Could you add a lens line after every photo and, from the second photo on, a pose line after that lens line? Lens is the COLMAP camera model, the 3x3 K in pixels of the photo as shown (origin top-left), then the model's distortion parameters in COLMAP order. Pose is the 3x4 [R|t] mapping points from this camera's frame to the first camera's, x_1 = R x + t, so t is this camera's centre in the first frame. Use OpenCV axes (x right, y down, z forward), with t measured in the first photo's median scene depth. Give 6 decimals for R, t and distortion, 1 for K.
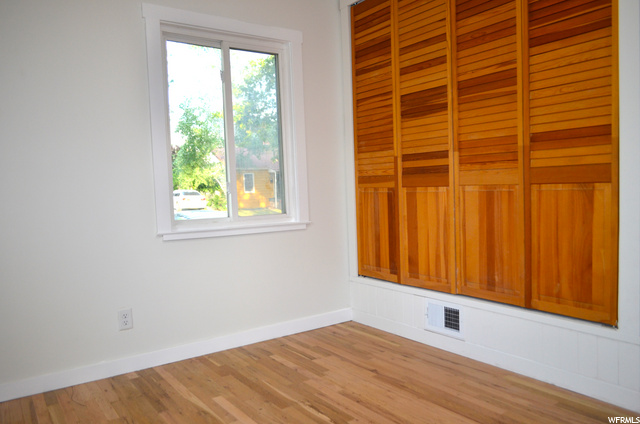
lens RADIAL K [[500.6, 0, 319.5], [0, 500.6, 213.6], [0, 0, 1]] dist [0.015862, 0.001167]
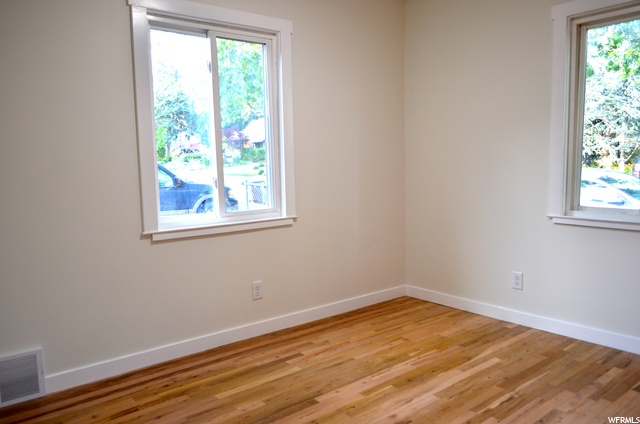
lens RADIAL K [[500.6, 0, 323.4], [0, 500.6, 208.8], [0, 0, 1]] dist [0.015862, 0.001167]
pose [[0.080039, 0.126477, -0.988735, 0.508866], [-0.029642, 0.991781, 0.124467, -0.068572], [0.996351, 0.019346, 0.083131, 0.278256]]
